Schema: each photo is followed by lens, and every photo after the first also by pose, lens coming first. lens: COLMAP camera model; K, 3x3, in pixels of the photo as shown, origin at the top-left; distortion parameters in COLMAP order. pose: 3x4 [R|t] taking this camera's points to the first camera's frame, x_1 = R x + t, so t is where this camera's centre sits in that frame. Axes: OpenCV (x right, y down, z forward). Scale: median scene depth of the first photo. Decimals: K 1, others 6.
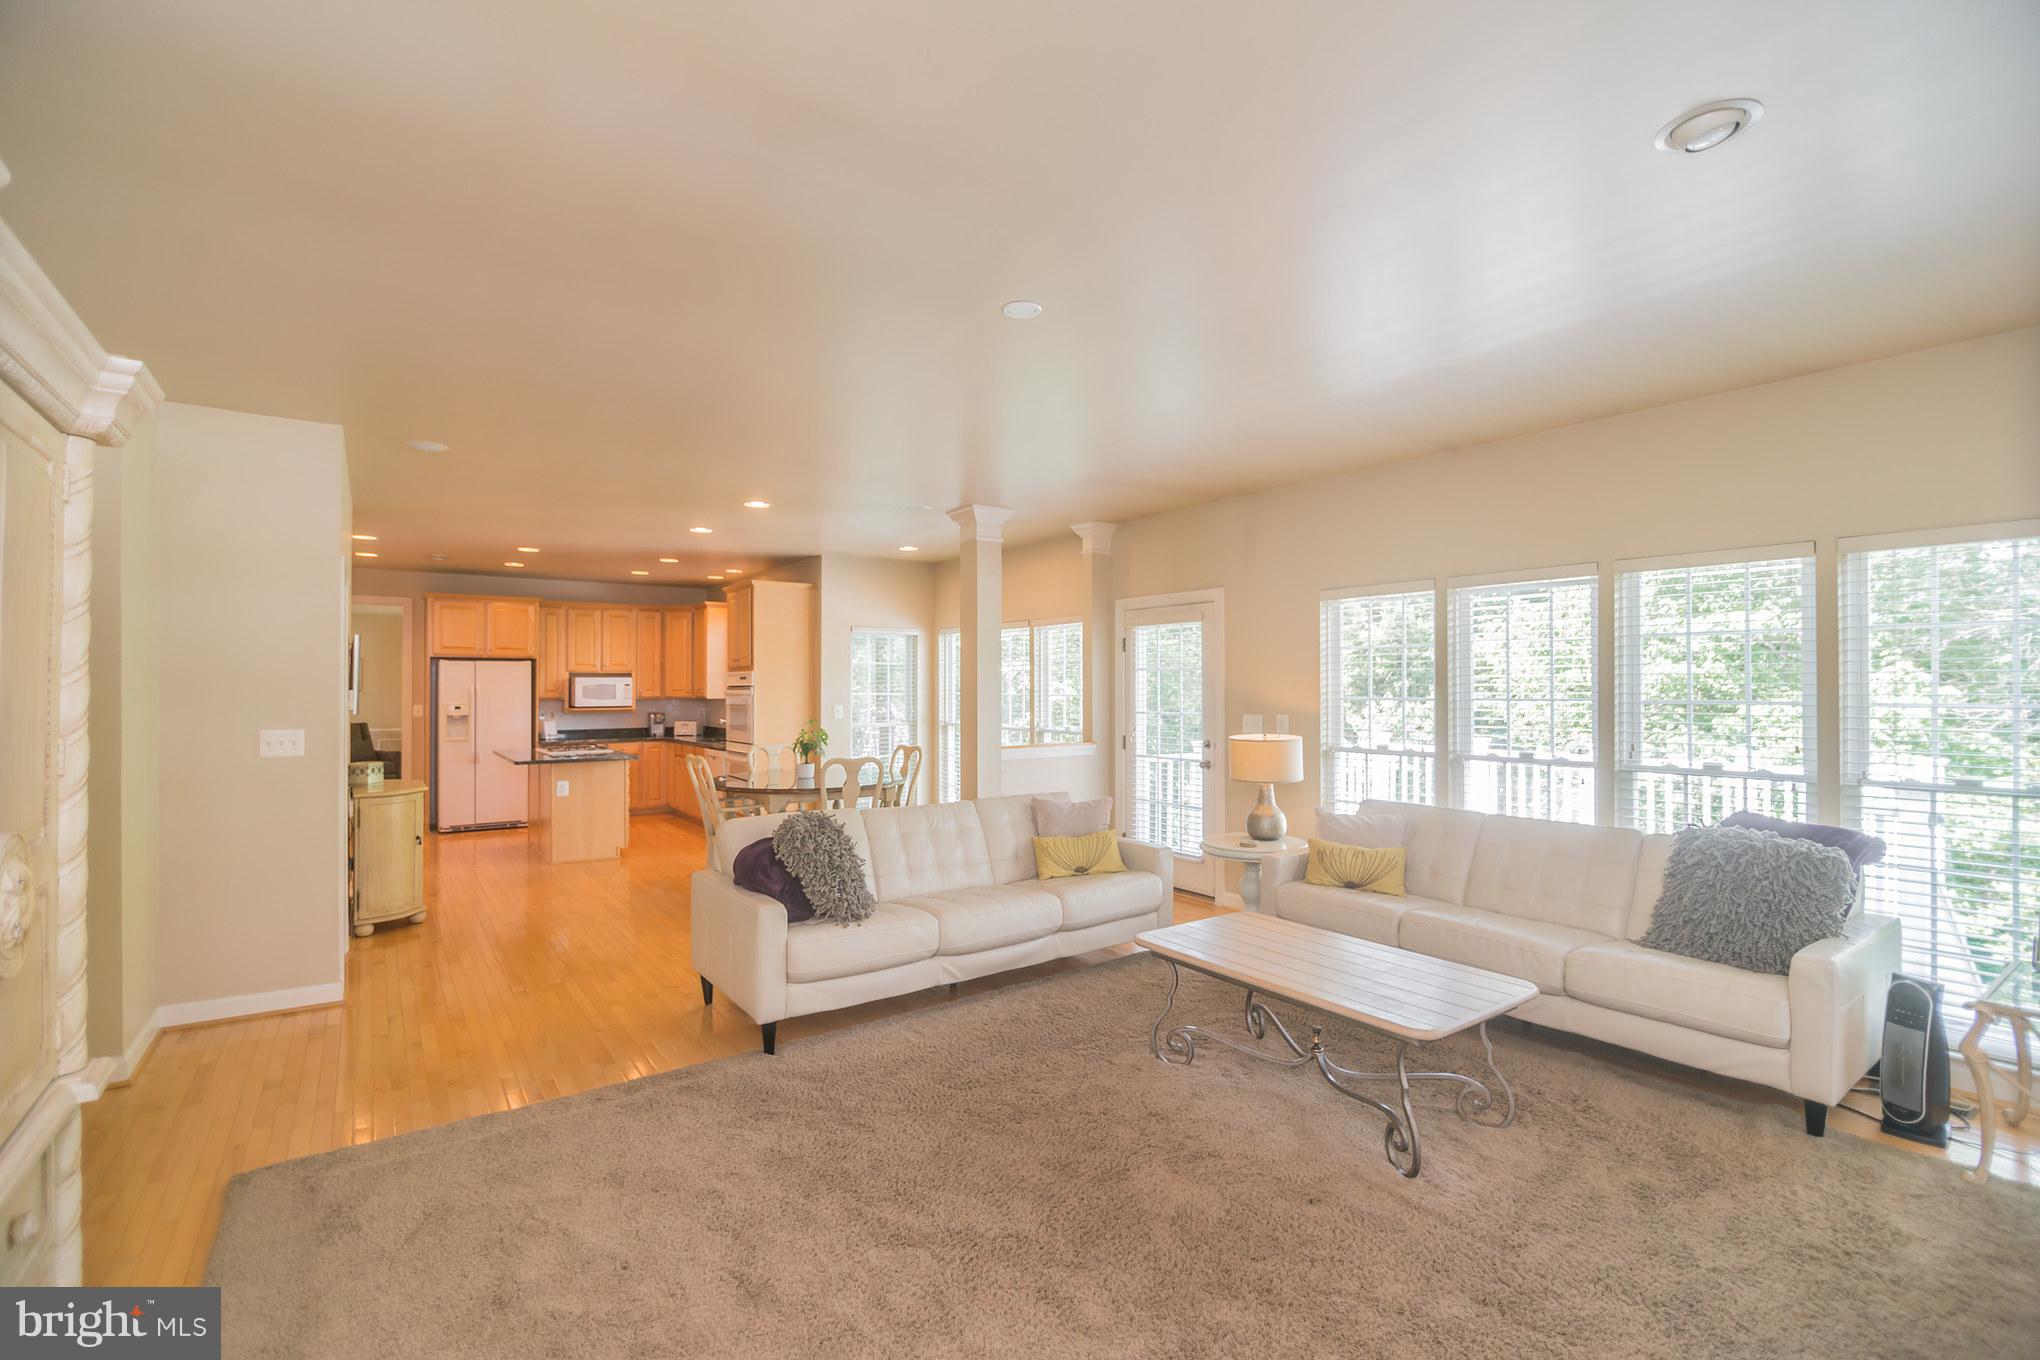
lens RADIAL K [[911.2, 0, 1014.3], [0, 911.2, 679.4], [0, 0, 1]] dist [-0.012413, -0.000874]
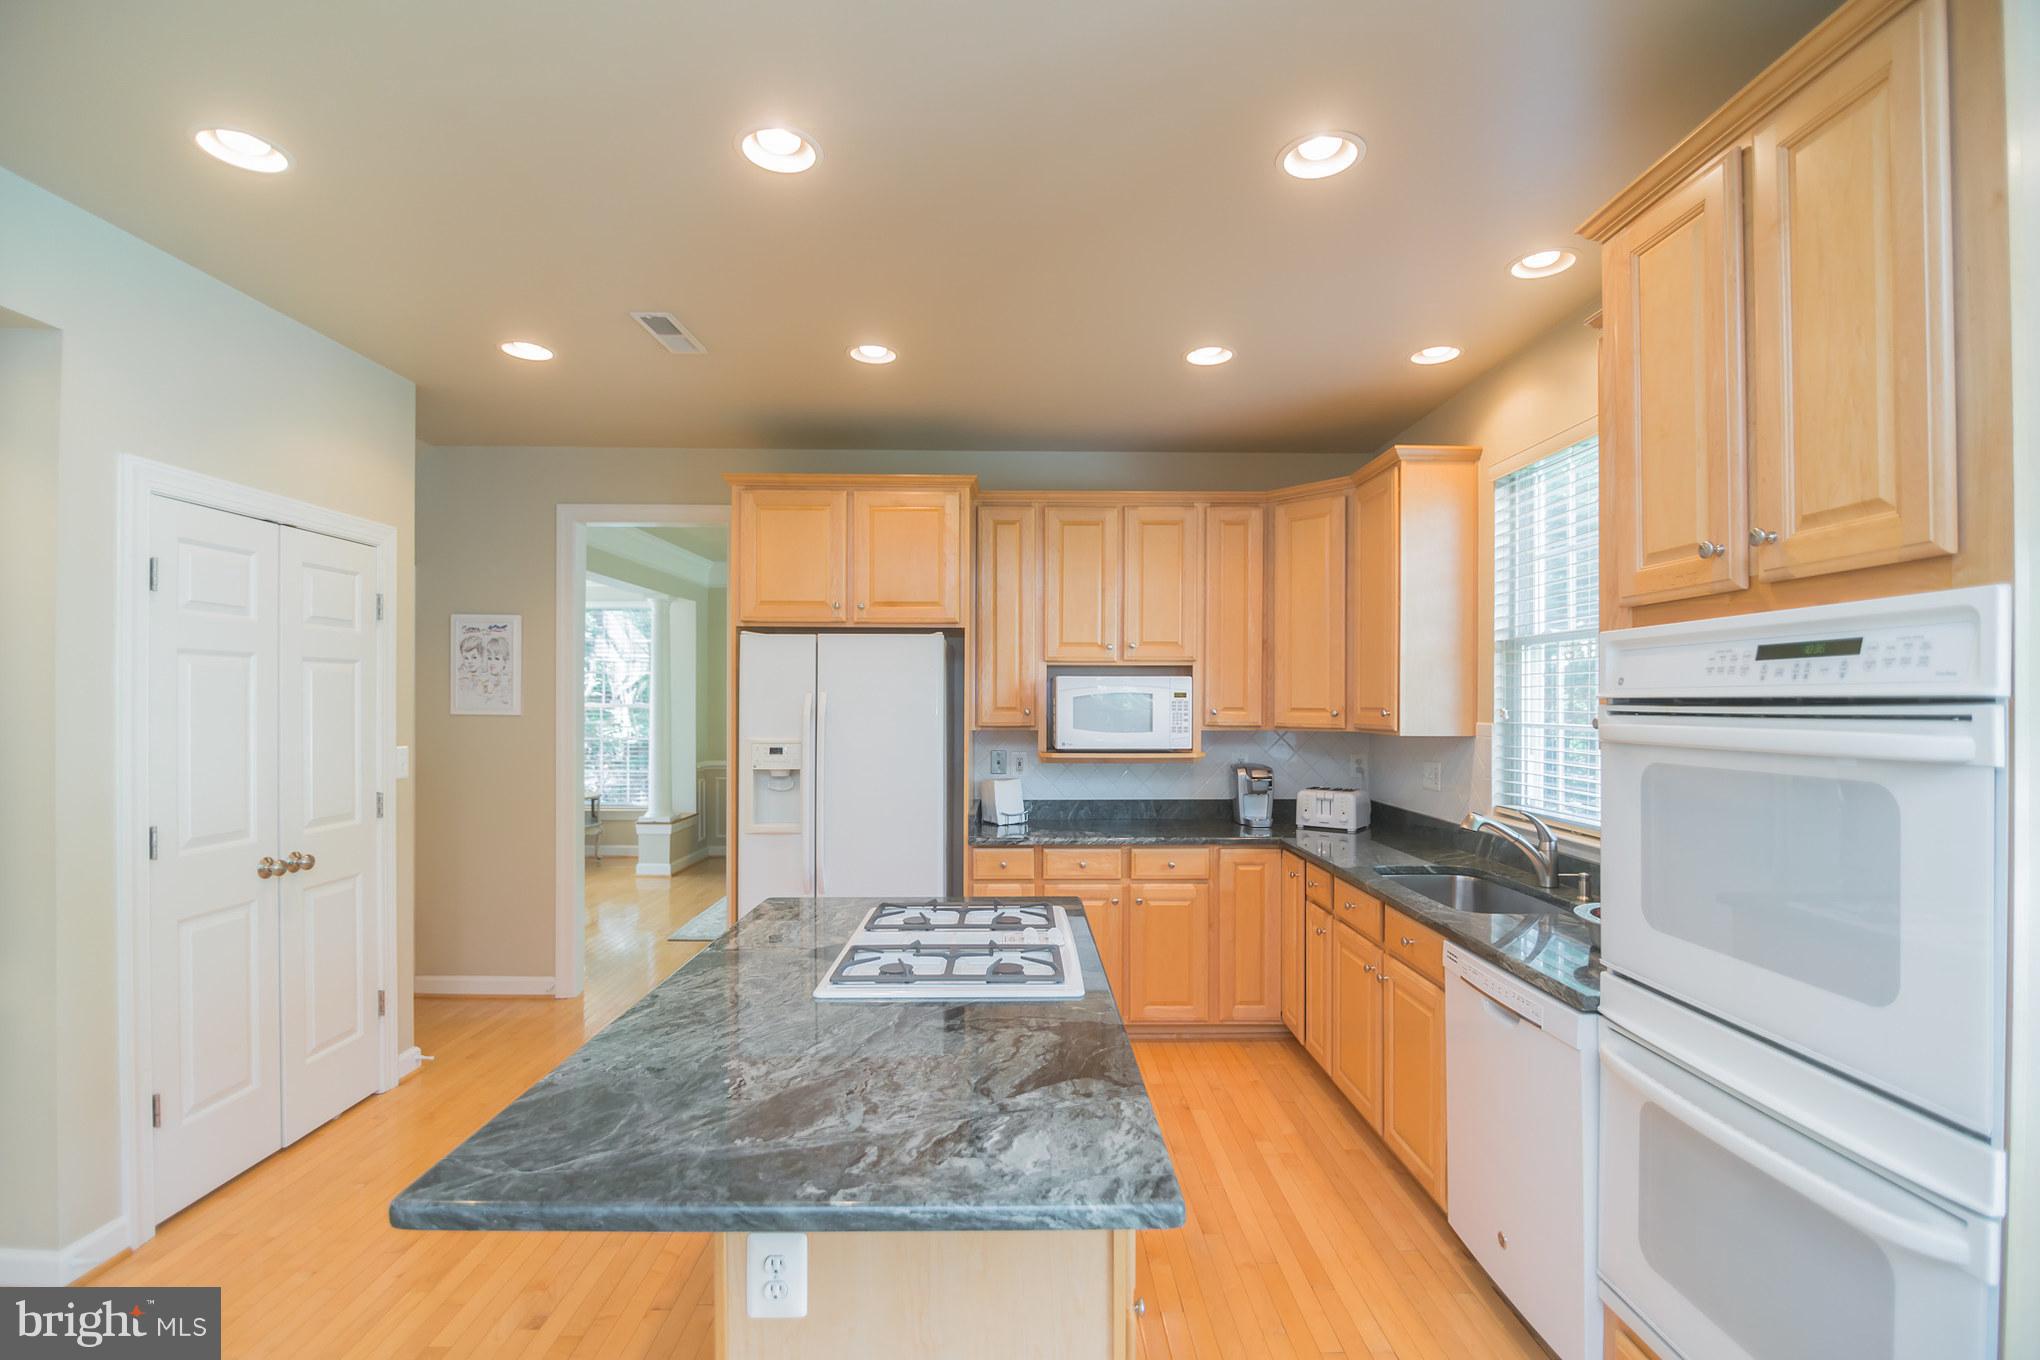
lens RADIAL K [[911.2, 0, 1026.0], [0, 911.2, 691.6], [0, 0, 1]] dist [-0.012413, -0.000874]
pose [[0.816848, -0.004066, -0.576839, -0.259393], [0.002871, 0.999991, -0.002984, 0.005704], [0.576846, 0.000782, 0.816852, 0.654937]]
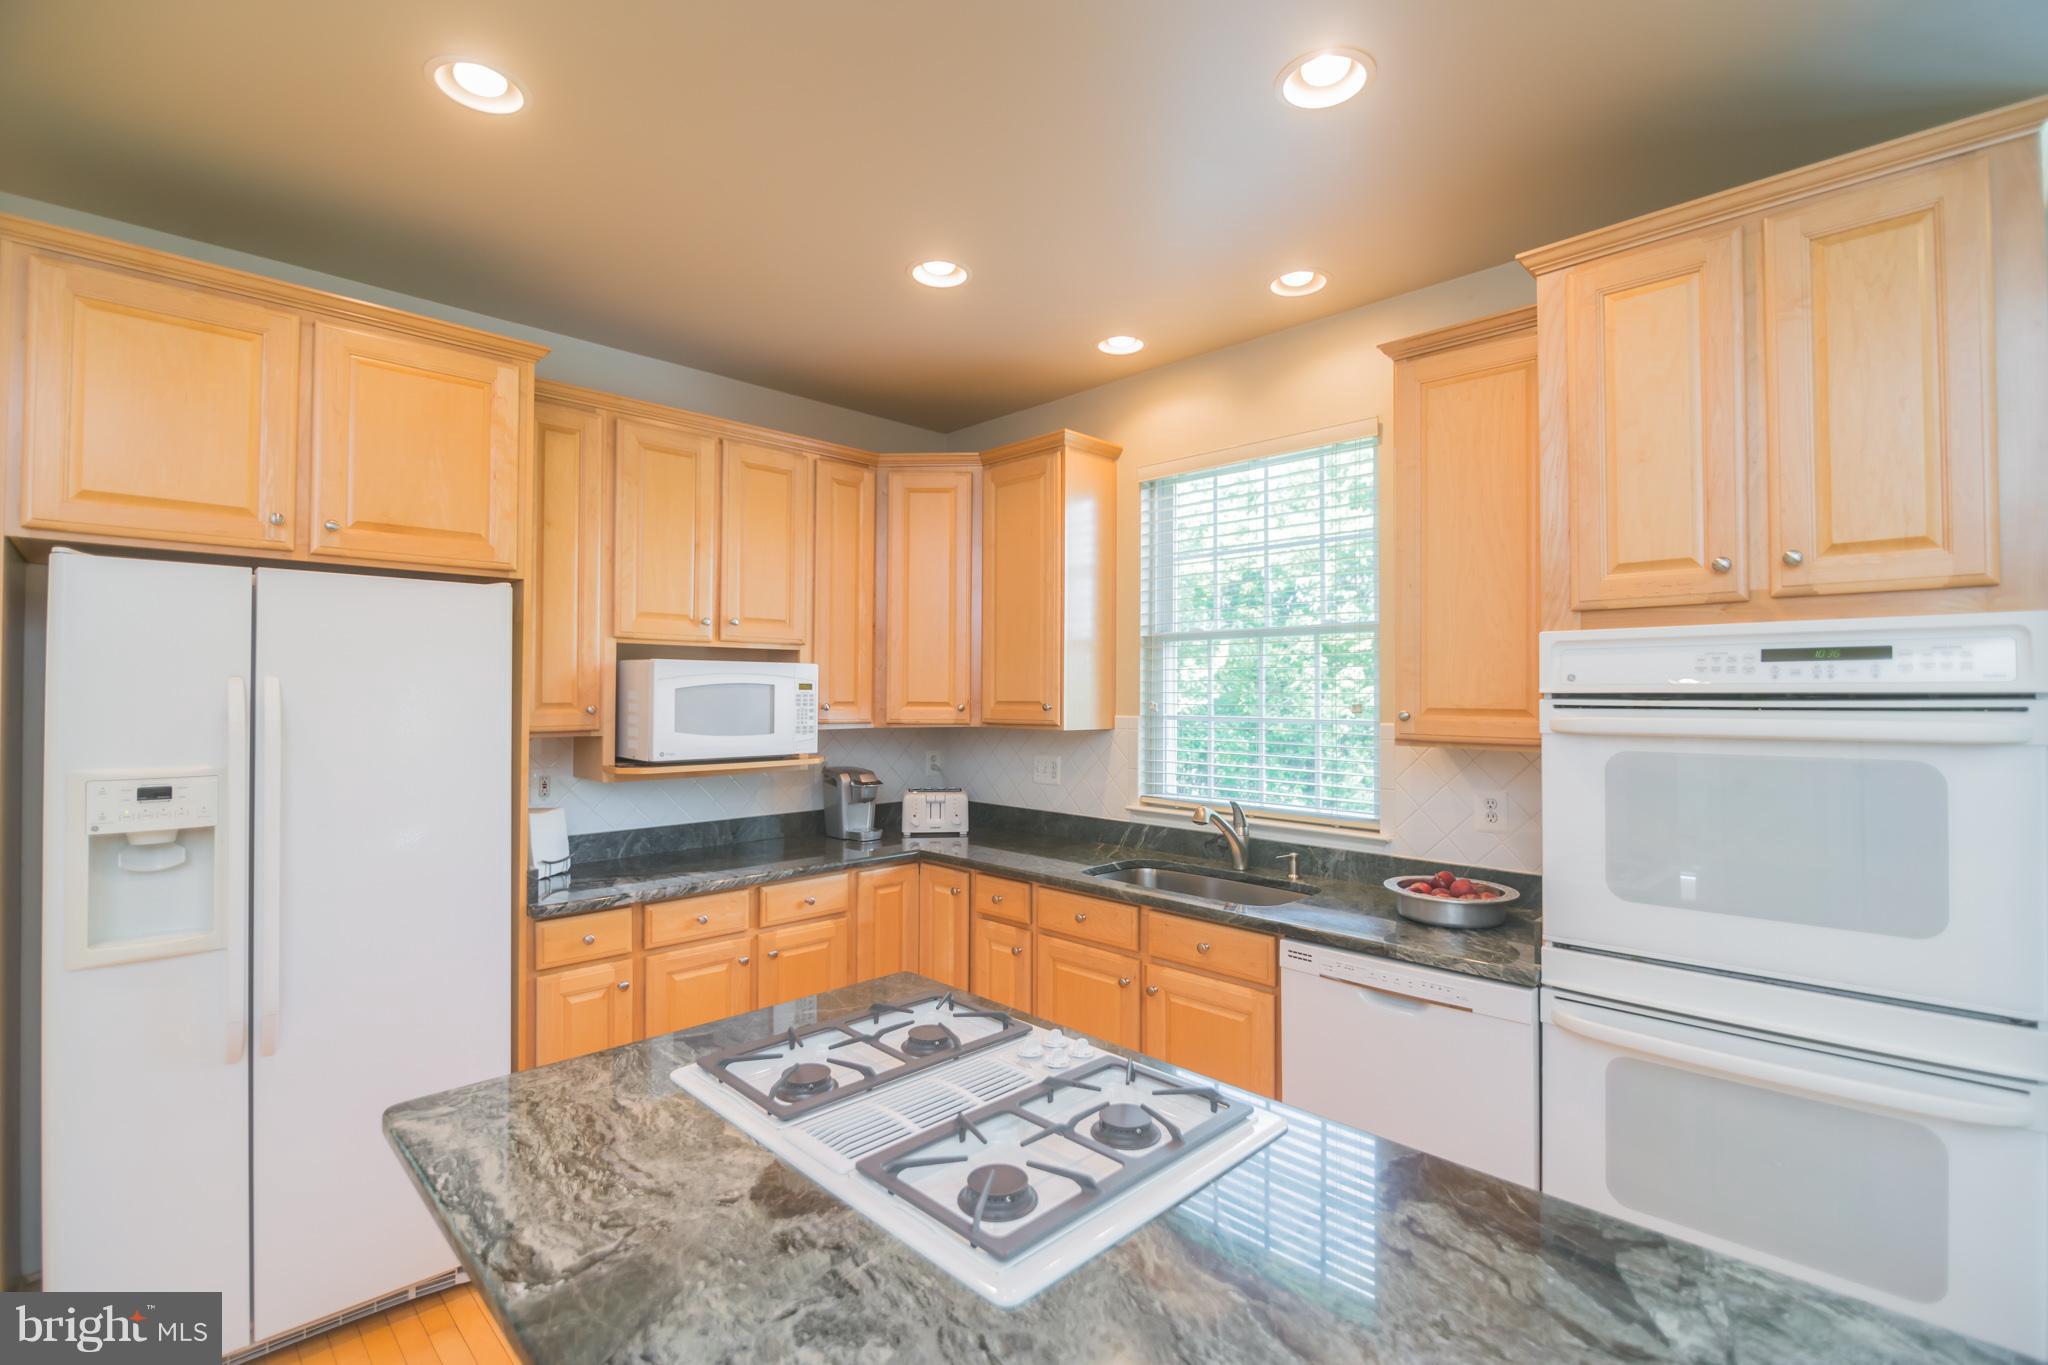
lens RADIAL K [[914.8, 0, 1016.5], [0, 914.8, 677.9], [0, 0, 1]] dist [-0.012413, -0.000874]
pose [[0.988447, 0.005604, 0.151465, -0.406226], [-0.004199, 0.999945, -0.009600, 0.005893], [-0.151510, 0.008853, 0.988416, 0.689858]]
